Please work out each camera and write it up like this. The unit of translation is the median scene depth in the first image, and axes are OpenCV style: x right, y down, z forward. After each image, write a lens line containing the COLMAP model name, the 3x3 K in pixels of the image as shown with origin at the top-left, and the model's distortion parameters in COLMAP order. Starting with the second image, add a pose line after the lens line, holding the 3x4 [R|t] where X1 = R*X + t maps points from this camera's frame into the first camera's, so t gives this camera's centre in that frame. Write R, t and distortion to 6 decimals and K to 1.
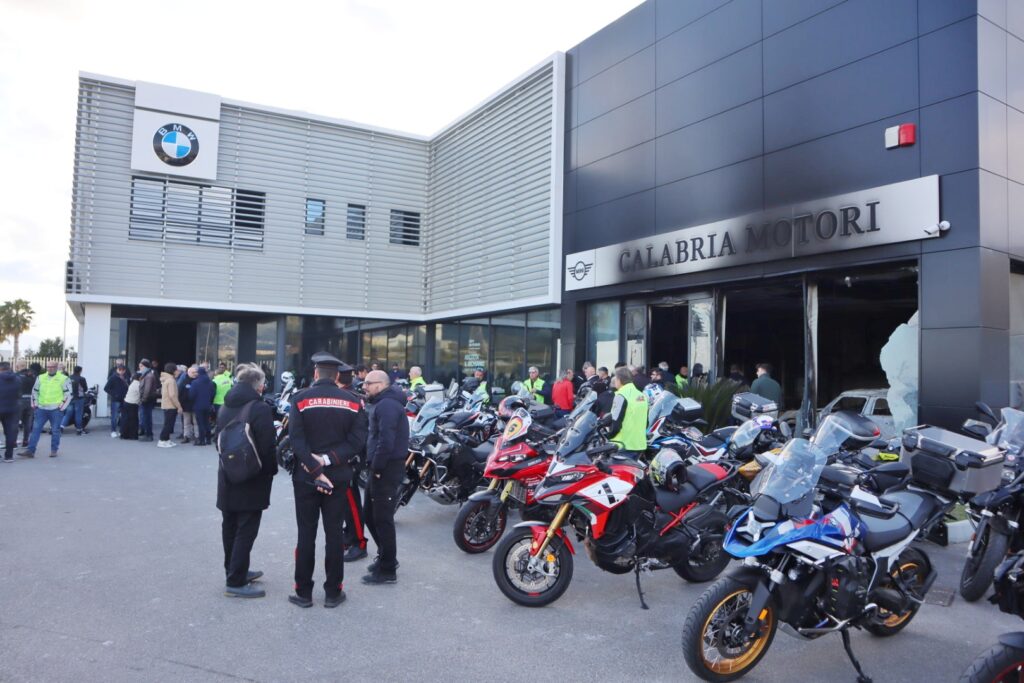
lens RADIAL K [[713.4, 0, 512.8], [0, 713.4, 352.0], [0, 0, 1]] dist [-0.122819, 0.064928]
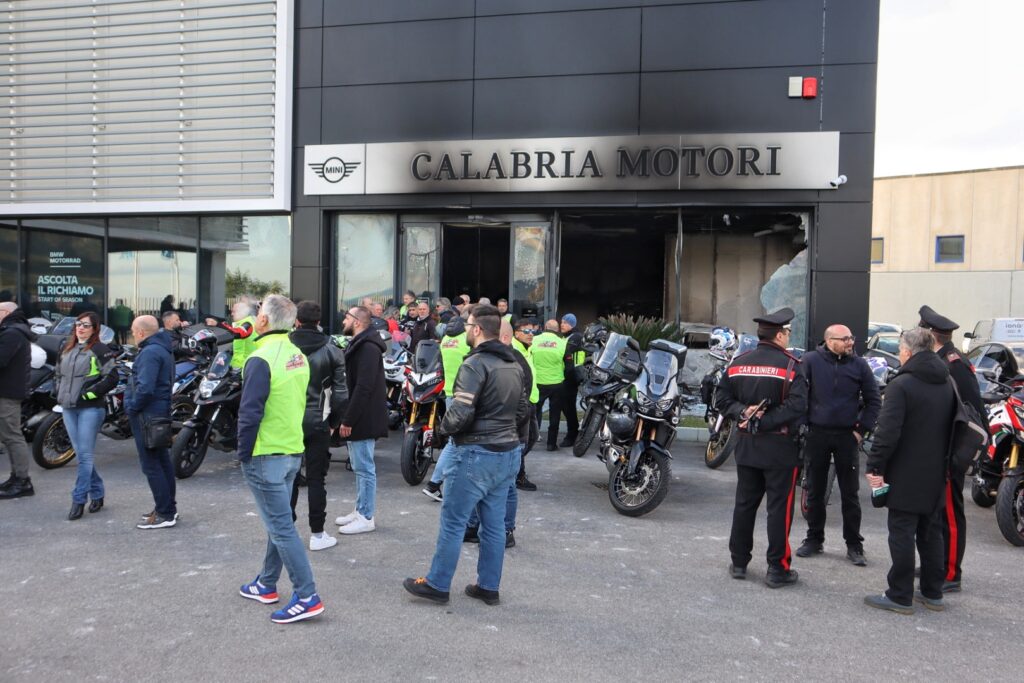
lens RADIAL K [[913.6, 0, 512.2], [0, 913.6, 350.4], [0, 0, 1]] dist [-0.070477, 0.013640]
pose [[0.712800, -0.041021, 0.700167, -0.545807], [-0.025153, 0.996151, 0.083969, -0.012019], [-0.700917, -0.077464, 0.709024, 0.215100]]
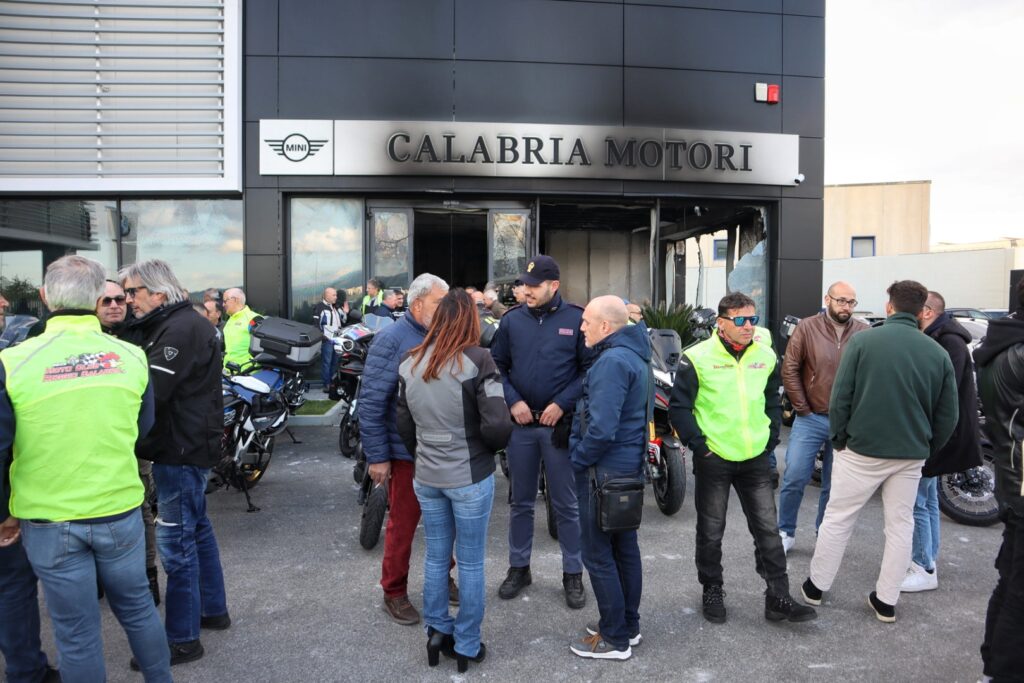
lens RADIAL K [[713.4, 0, 515.6], [0, 713.4, 350.1], [0, 0, 1]] dist [-0.122819, 0.064928]
pose [[0.423079, -0.078737, 0.902665, -0.526895], [-0.019750, 0.995179, 0.096064, 0.012140], [-0.905877, -0.058470, 0.419485, 0.632969]]
